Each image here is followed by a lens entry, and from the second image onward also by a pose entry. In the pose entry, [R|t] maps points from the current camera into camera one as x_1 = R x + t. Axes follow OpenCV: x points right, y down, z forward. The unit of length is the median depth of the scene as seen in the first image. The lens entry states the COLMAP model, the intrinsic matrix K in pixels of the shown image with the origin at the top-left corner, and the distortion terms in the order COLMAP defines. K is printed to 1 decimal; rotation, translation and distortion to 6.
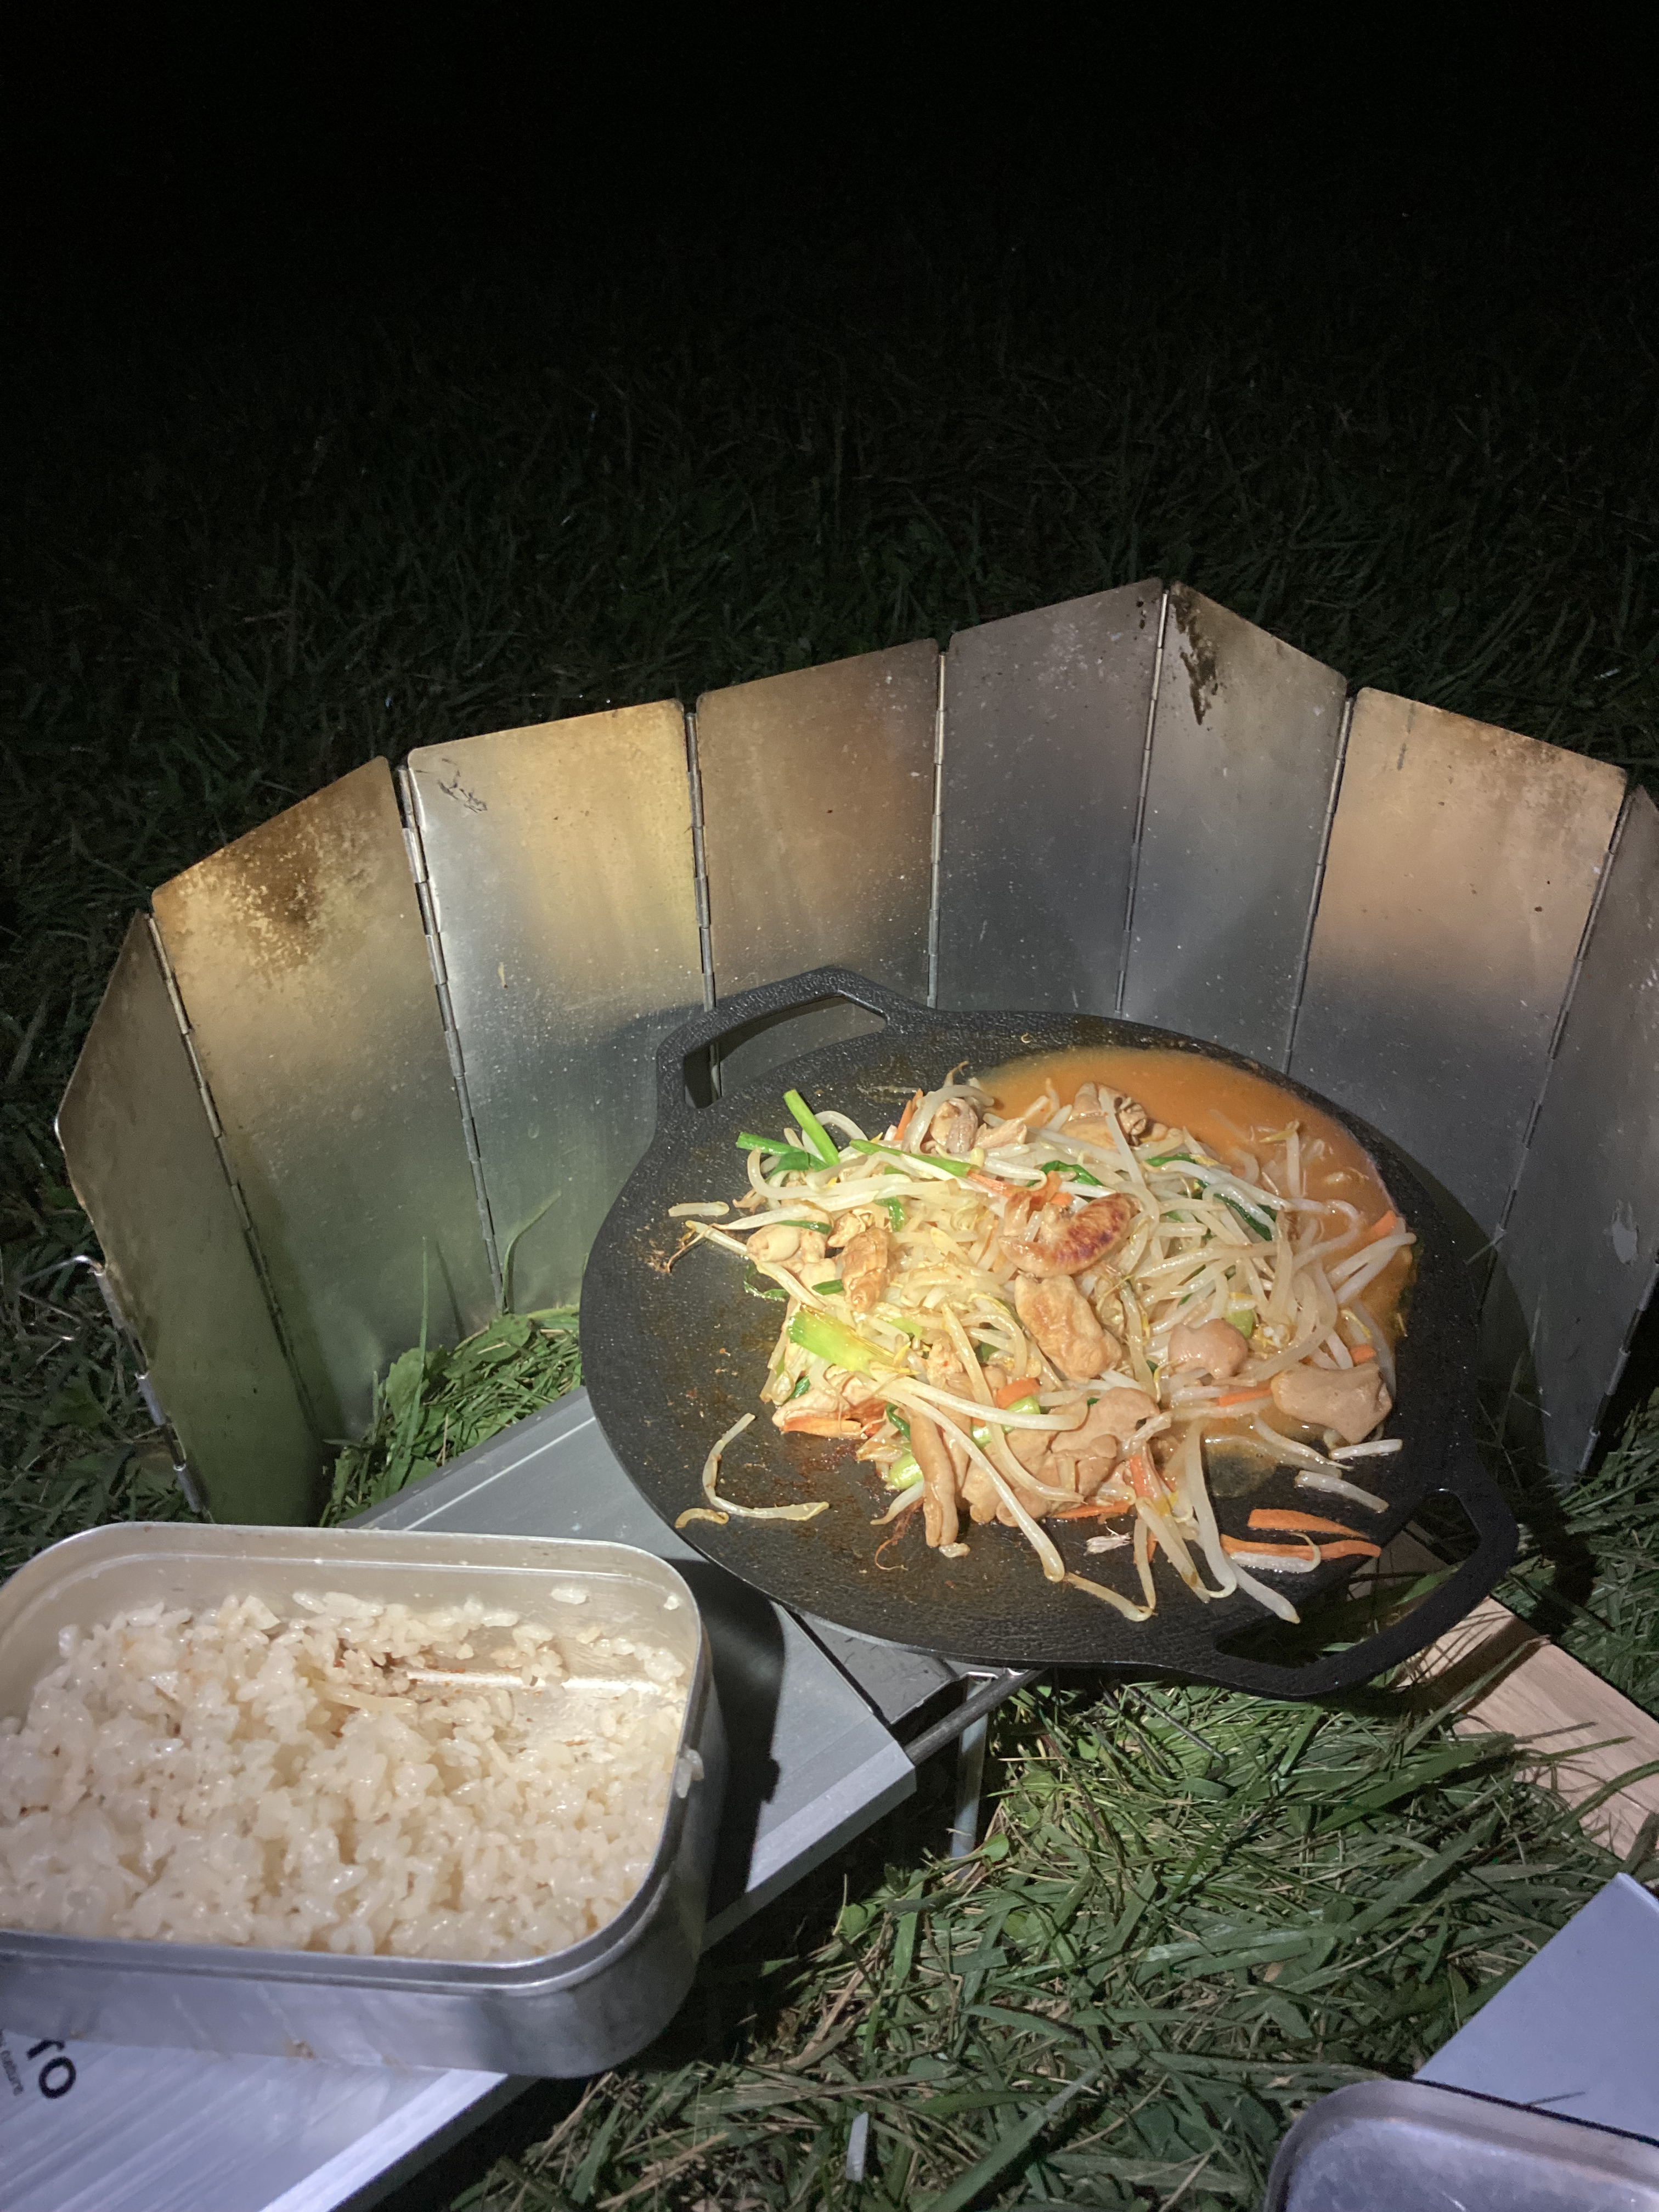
lens RADIAL K [[1802.1, 0, 917.9], [0, 1802.1, 1107.1], [0, 0, 1]] dist [0.002459, -0.179565]
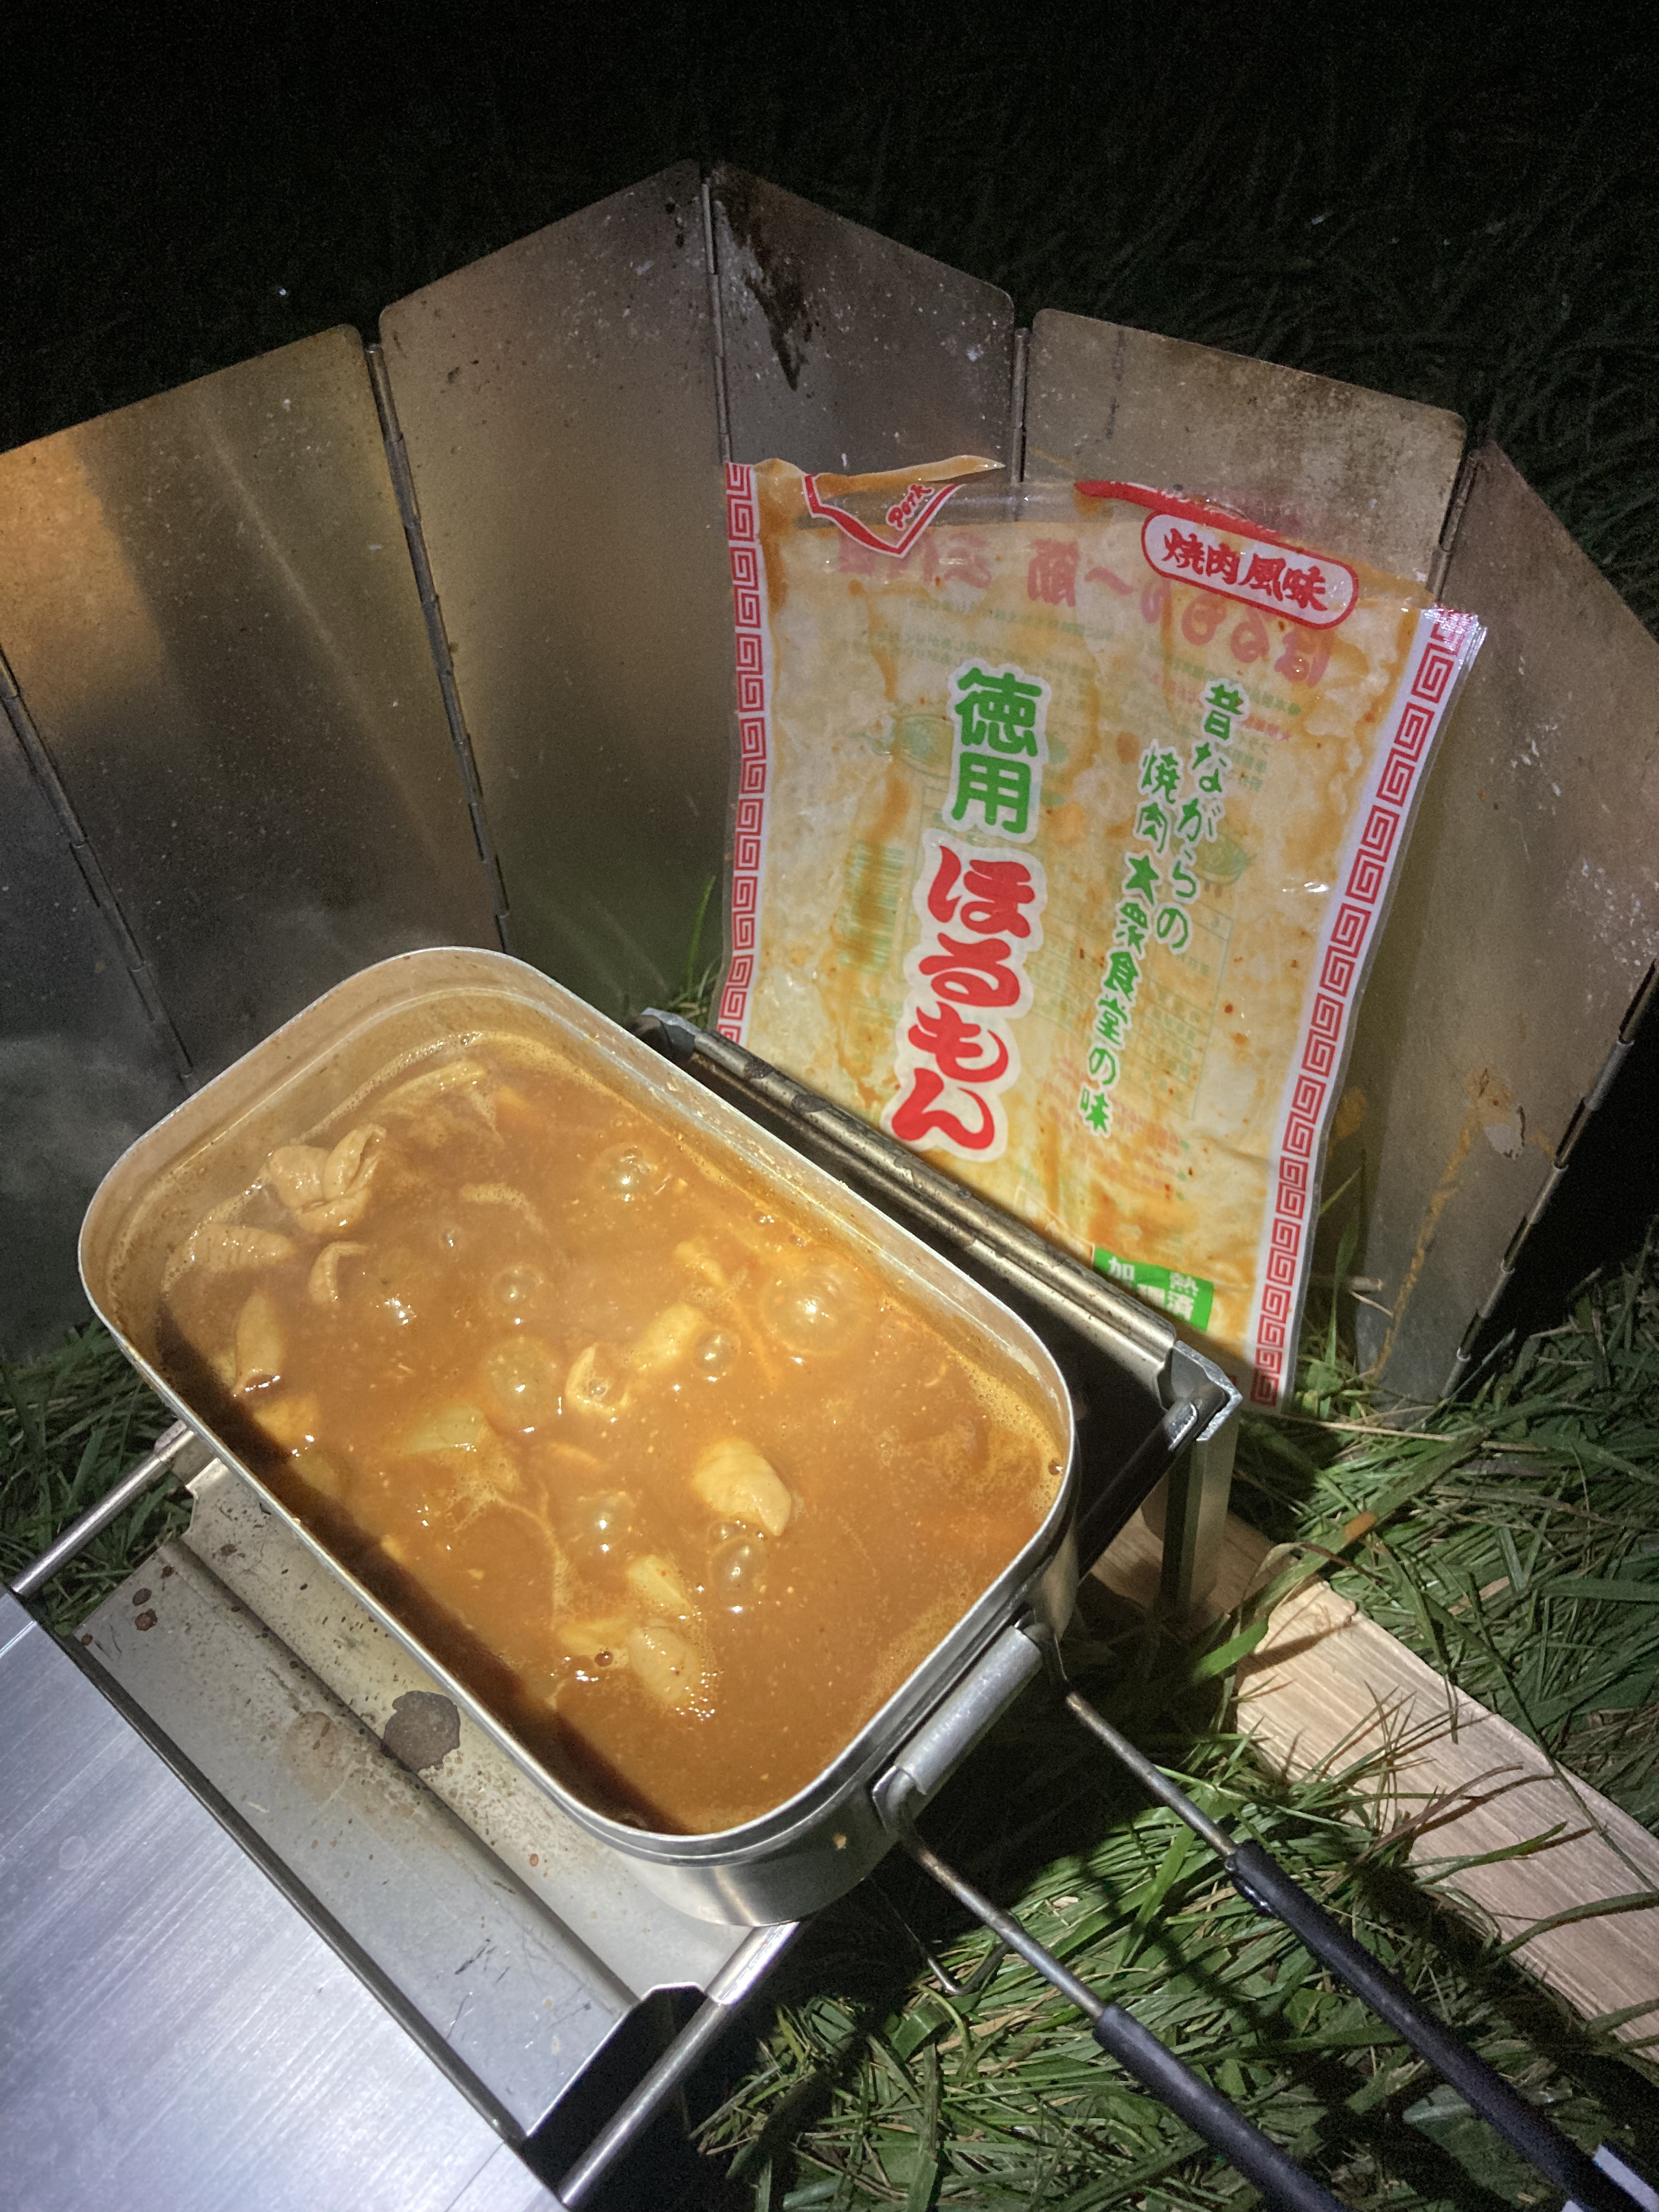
lens RADIAL K [[1802.1, 0, 917.9], [0, 1802.1, 1107.1], [0, 0, 1]] dist [0.002459, -0.179565]
pose [[0.976570, -0.161042, 0.142744, 0.072337], [0.126294, 0.965962, 0.225758, -0.111589], [-0.174242, -0.202441, 0.963669, 0.351801]]
